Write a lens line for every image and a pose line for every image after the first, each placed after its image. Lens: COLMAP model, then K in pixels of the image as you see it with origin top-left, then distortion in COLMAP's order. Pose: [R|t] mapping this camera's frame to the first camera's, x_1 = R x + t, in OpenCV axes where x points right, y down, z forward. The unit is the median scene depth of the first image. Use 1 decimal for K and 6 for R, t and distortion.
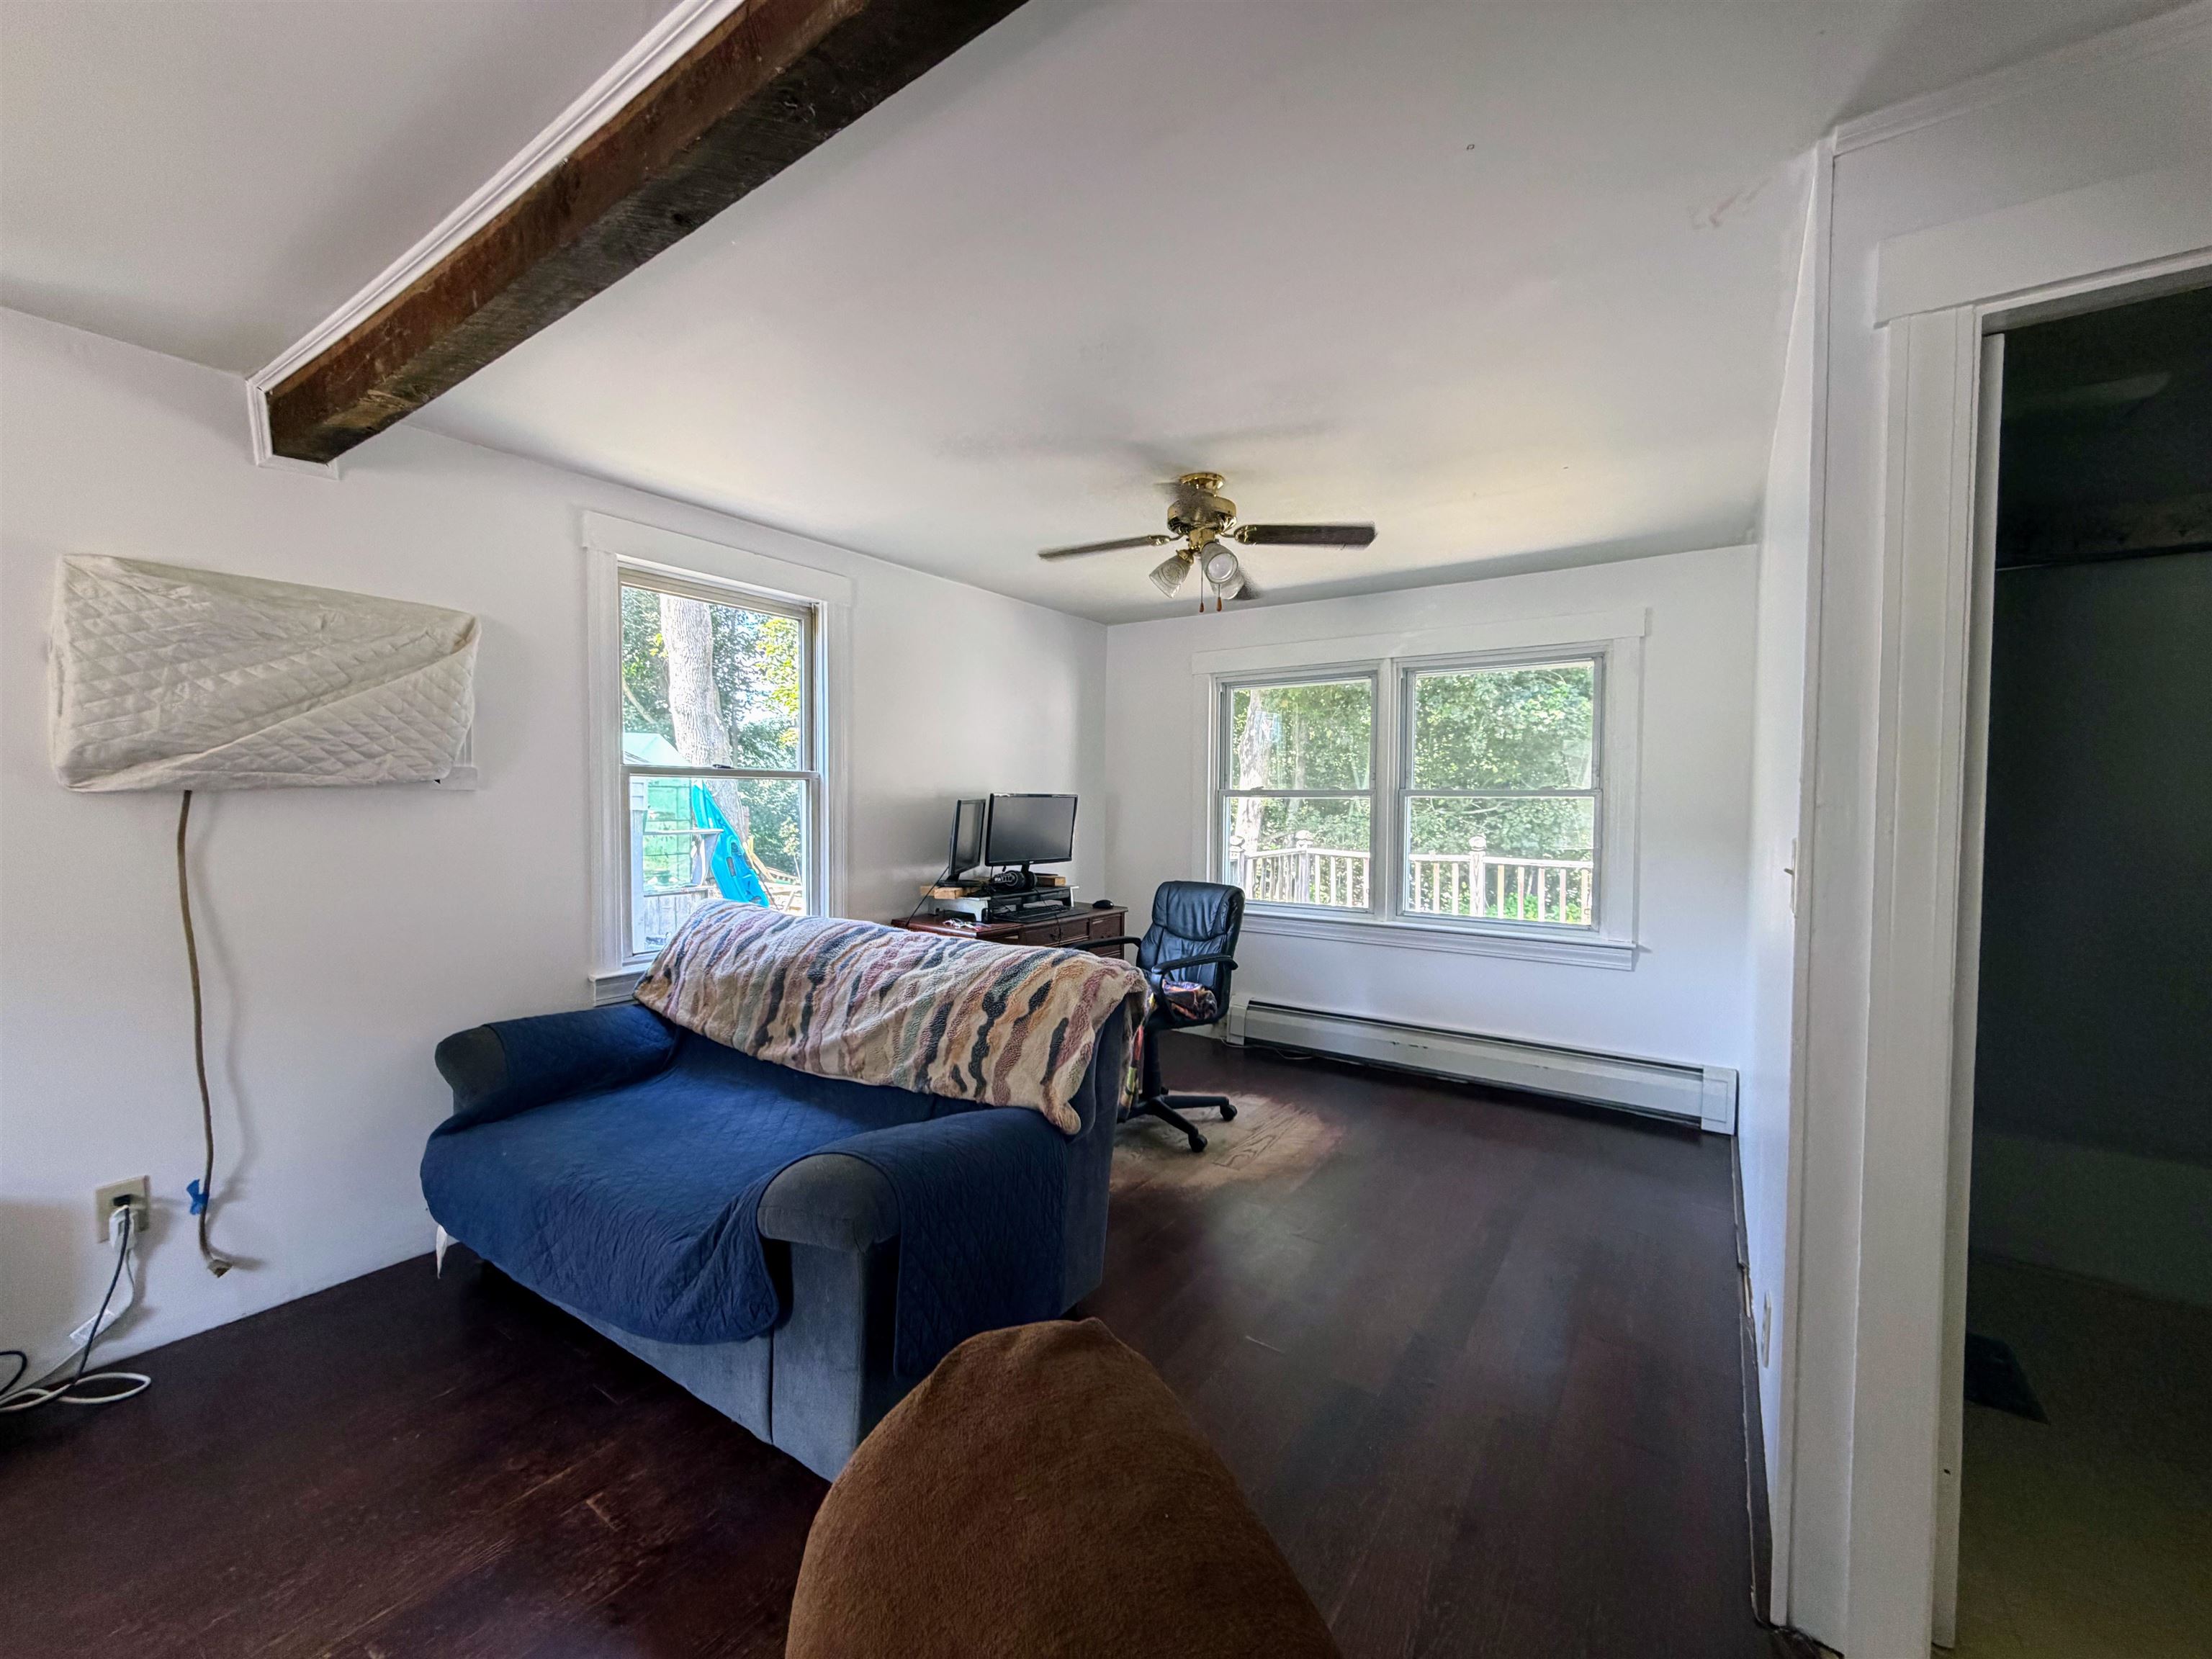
lens RADIAL K [[885.2, 0, 1109.8], [0, 885.2, 830.8], [0, 0, 1]] dist [-0.001747, 0.001203]
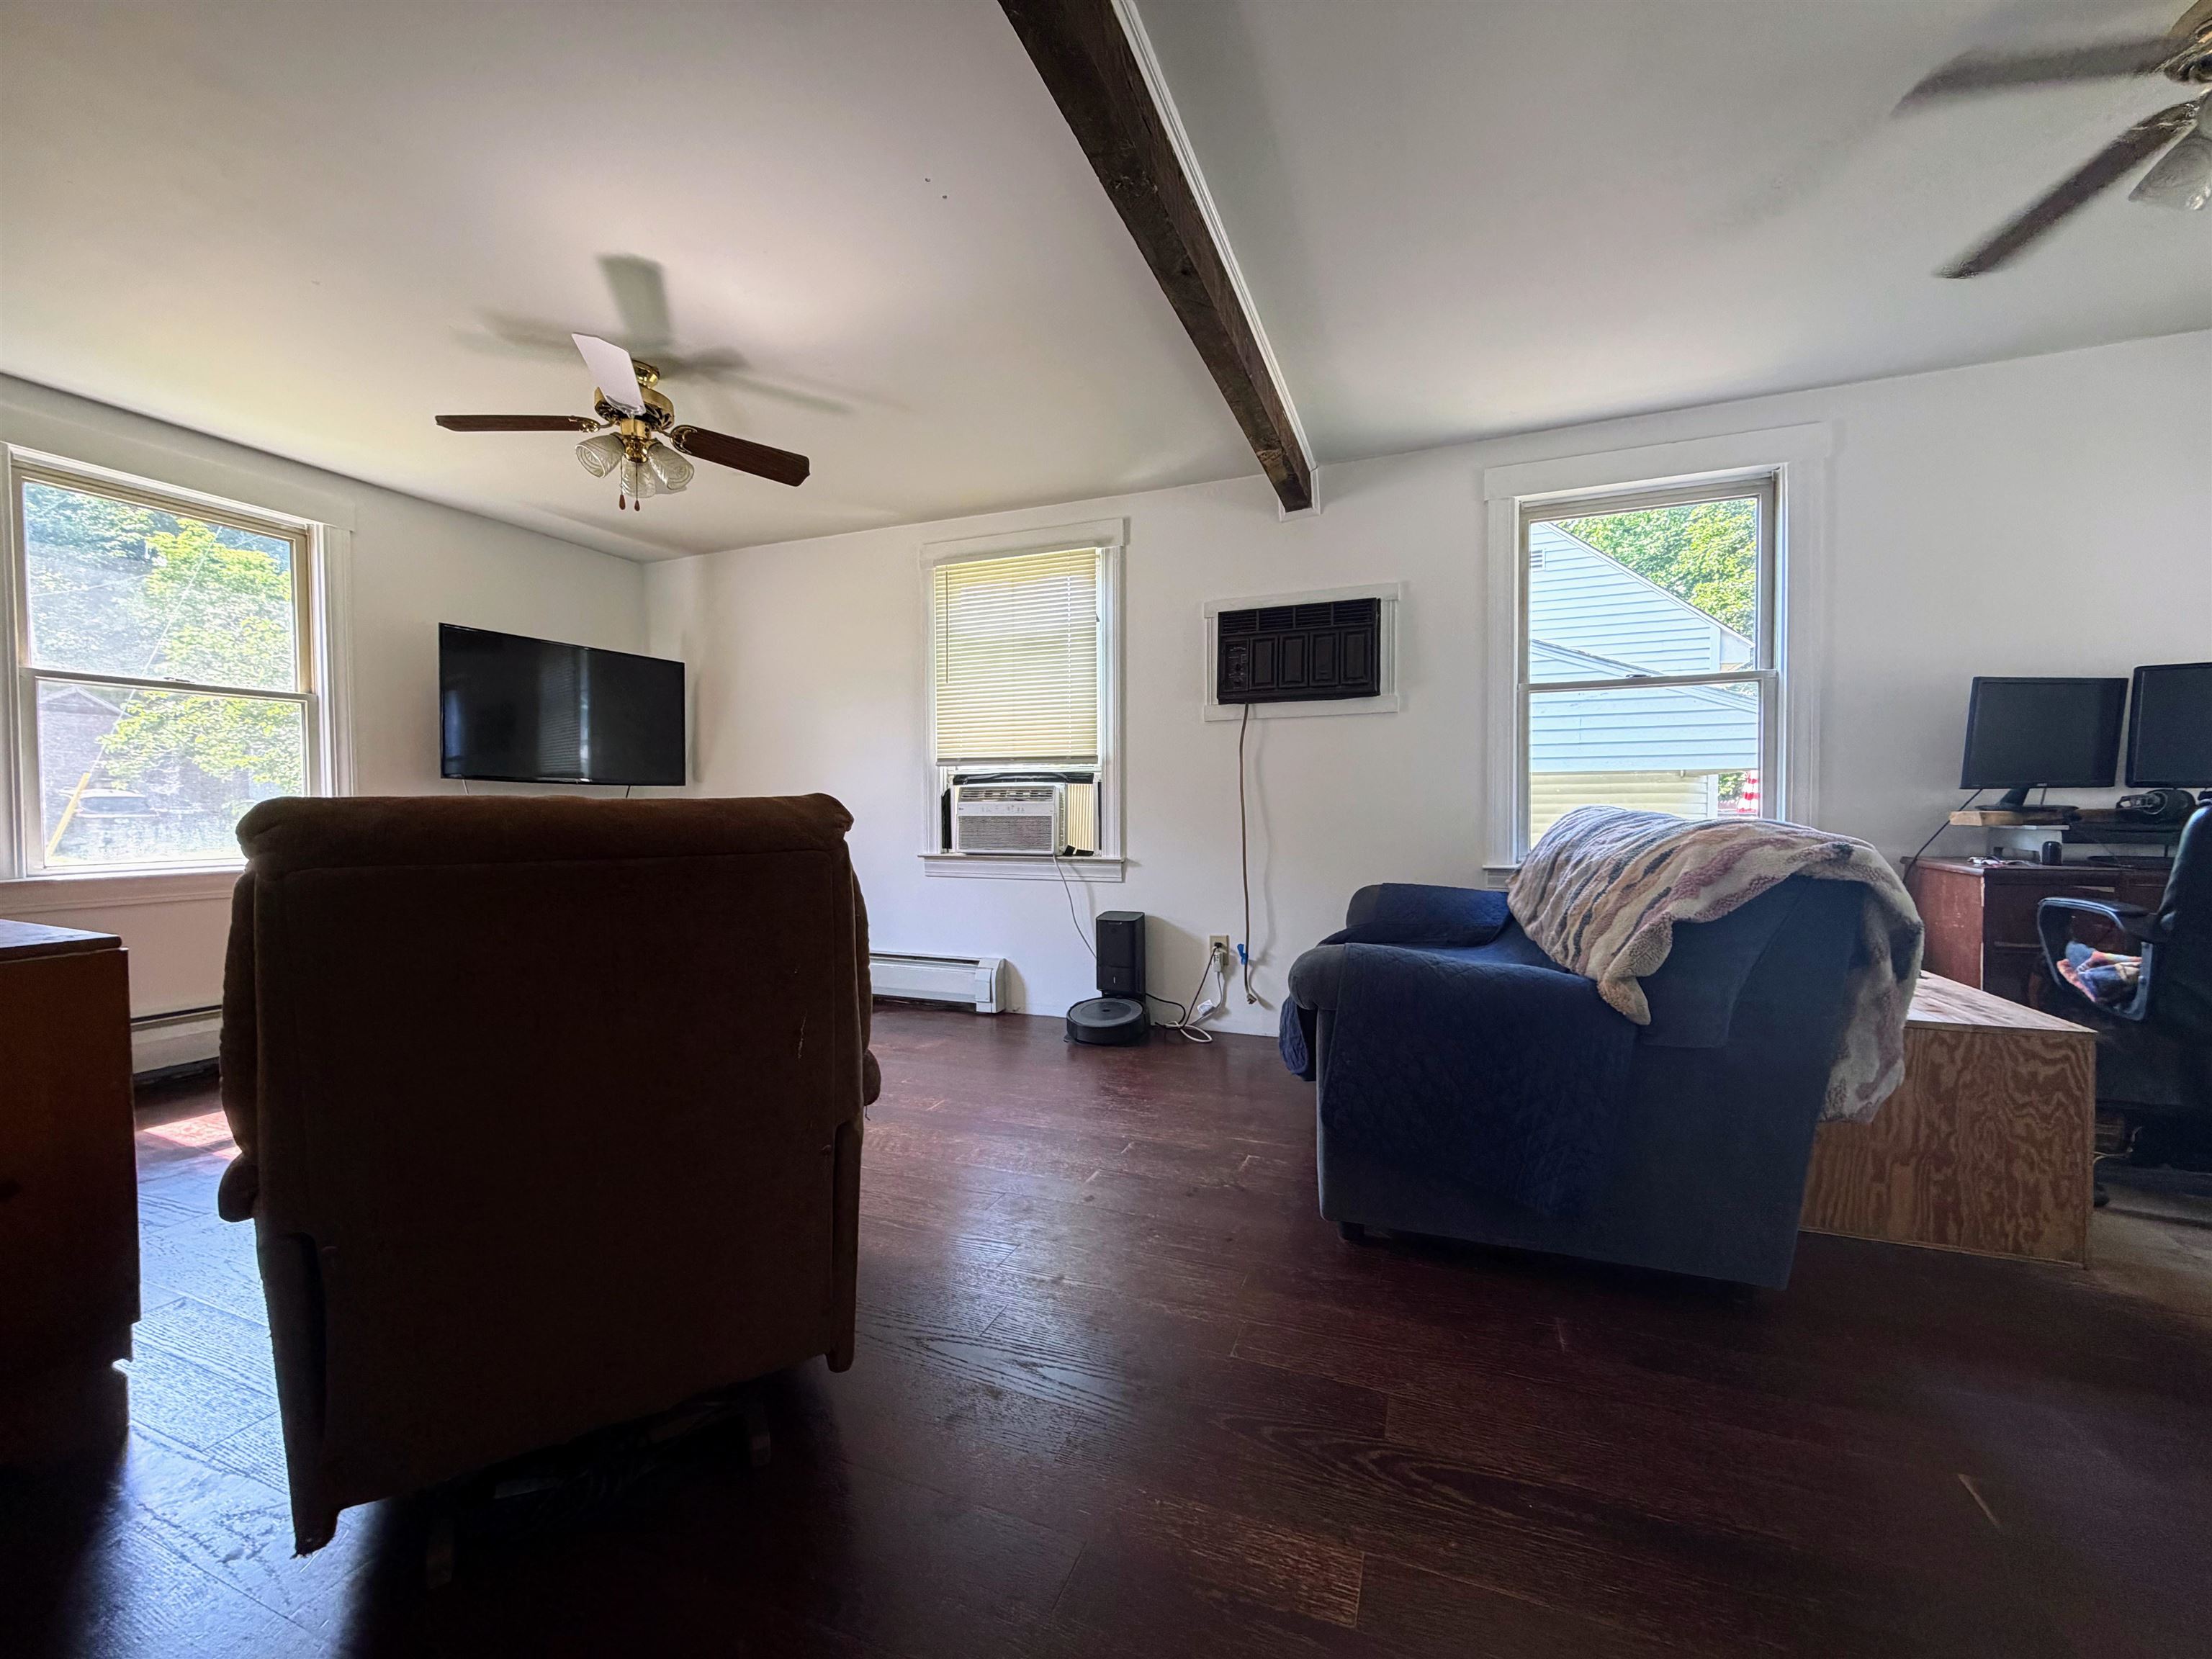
lens RADIAL K [[885.2, 0, 1077.4], [0, 885.2, 832.5], [0, 0, 1]] dist [-0.001747, 0.001203]
pose [[0.210938, 0.015776, -0.977372, 0.534361], [-0.027539, 0.999569, 0.010191, 0.146695], [0.977112, 0.024766, 0.211281, 0.271366]]
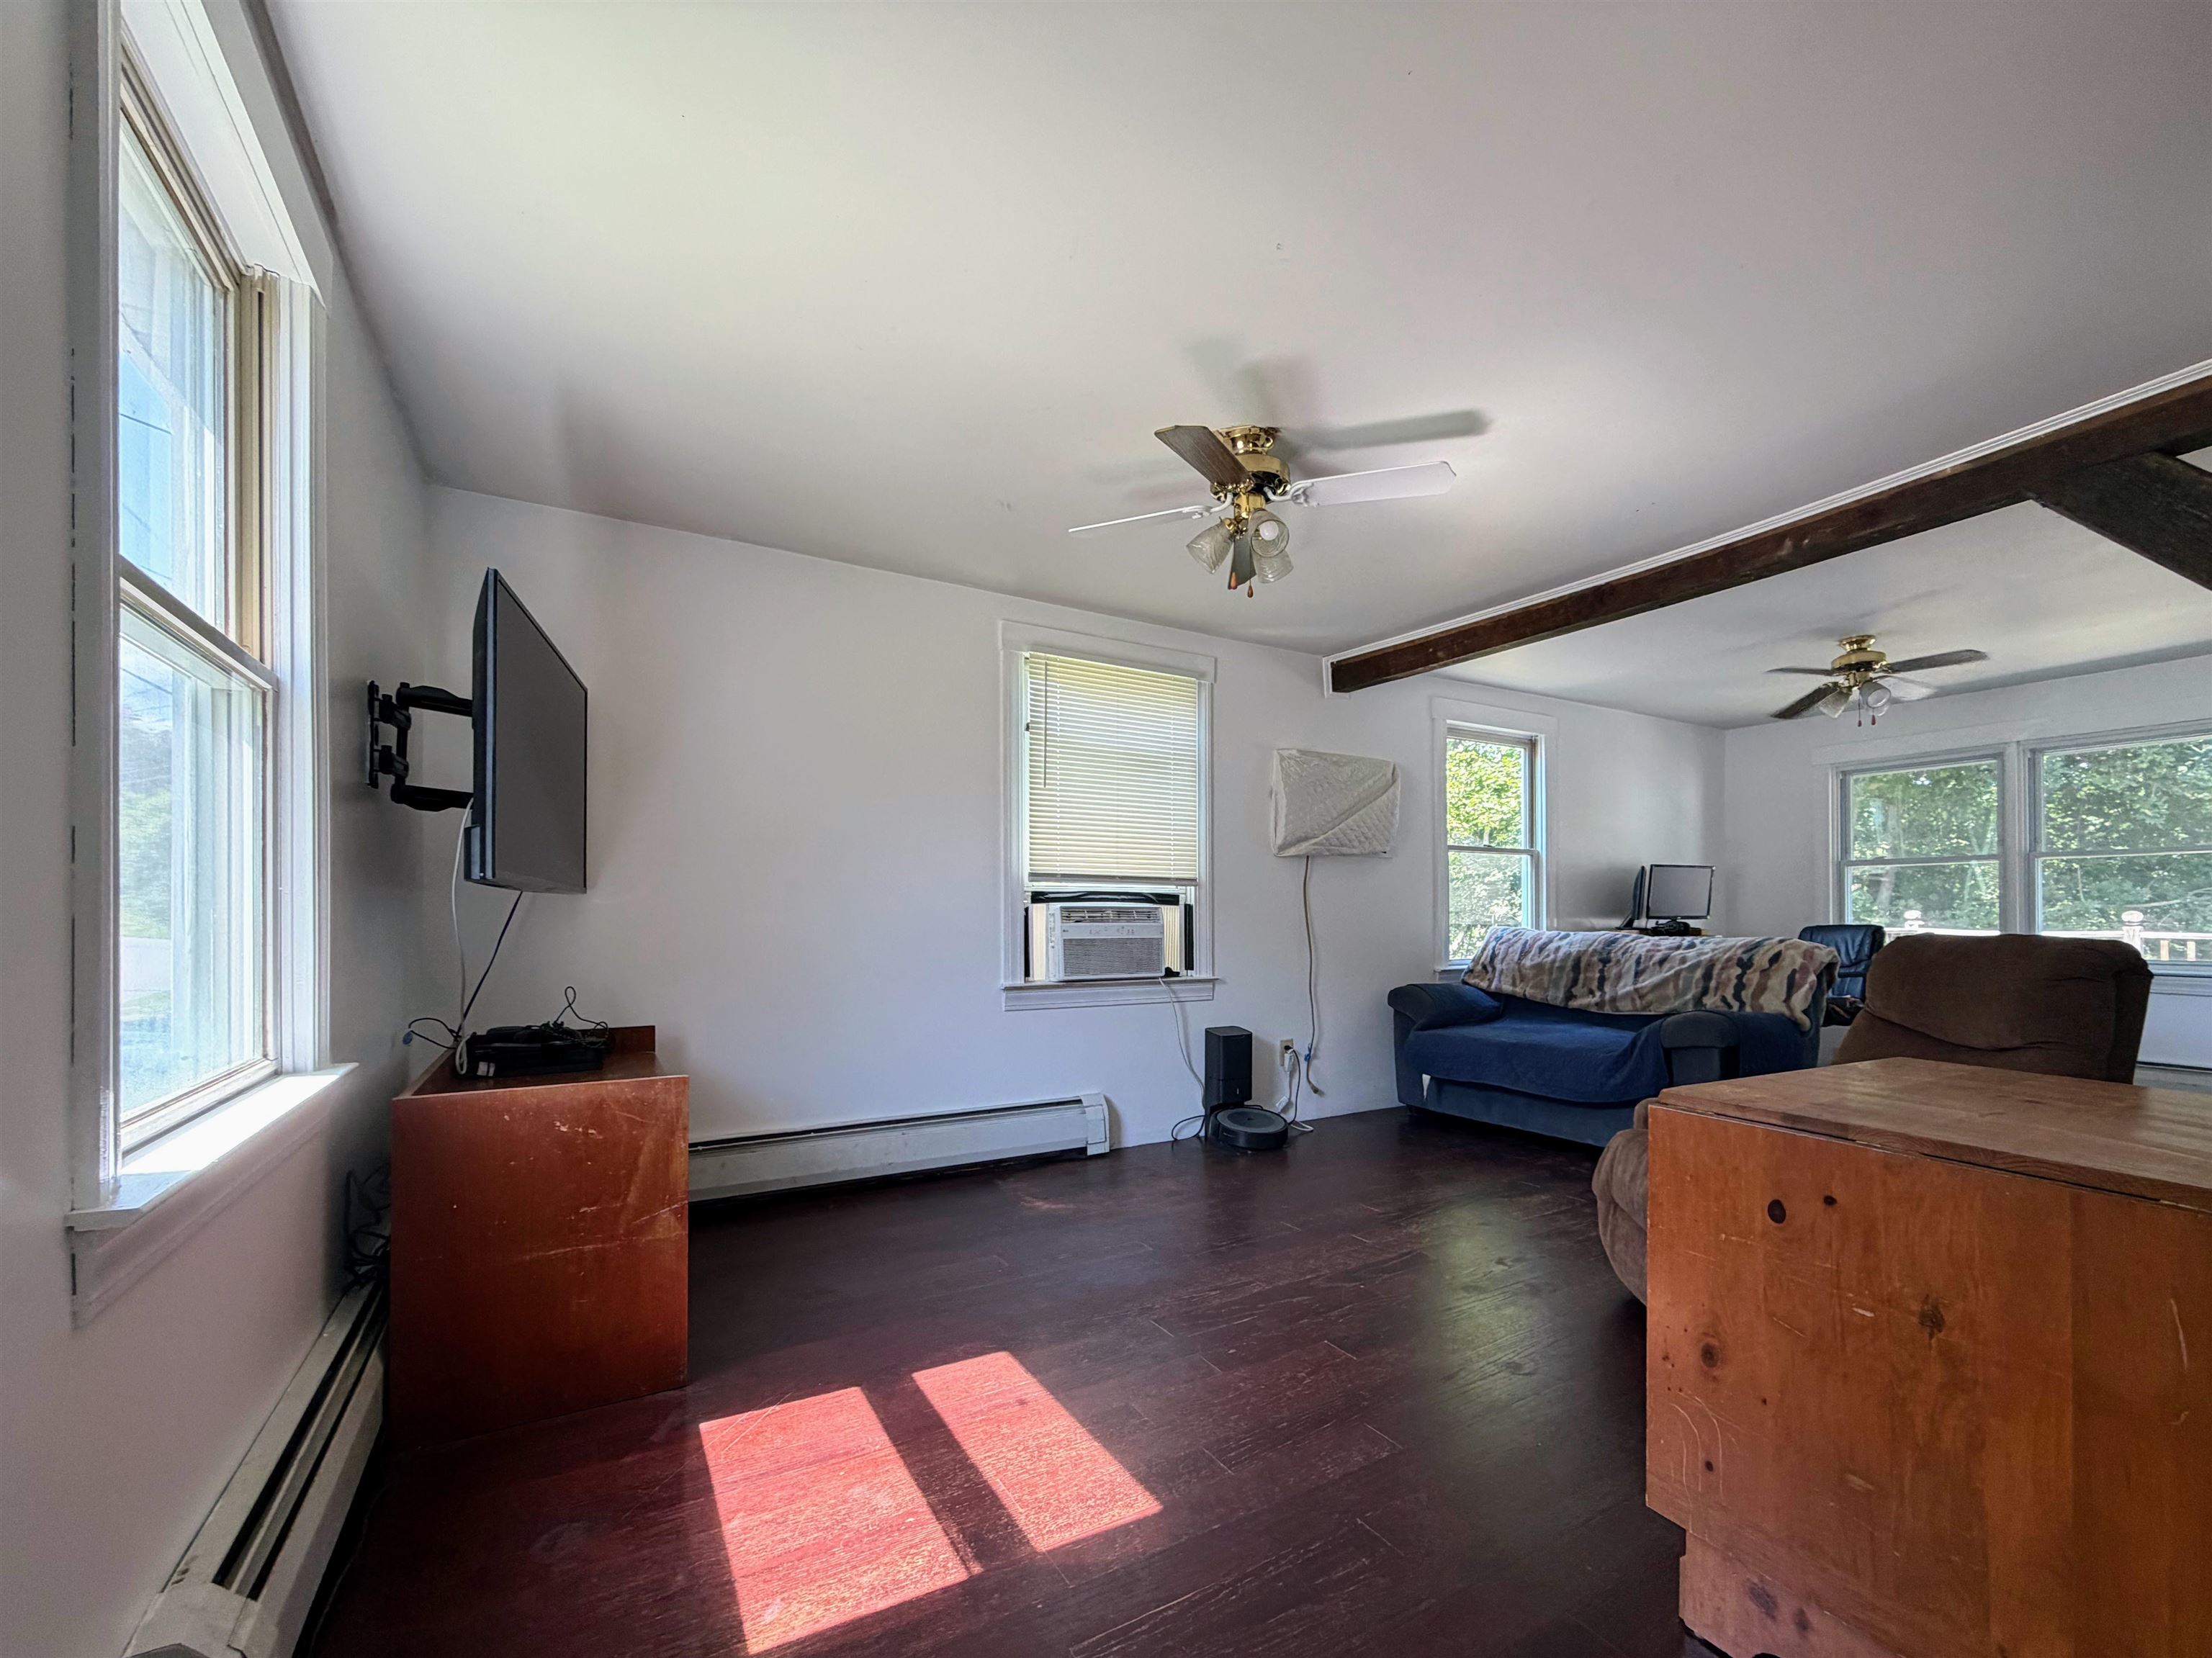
lens RADIAL K [[986.6, 0, 1199.6], [0, 986.6, 910.2], [0, 0, 1]] dist [0.000876, -0.000694]
pose [[0.926021, -0.010696, -0.377319, -0.351269], [-0.004782, 0.999186, -0.040059, 0.155844], [0.377441, 0.038900, 0.925216, -1.101499]]
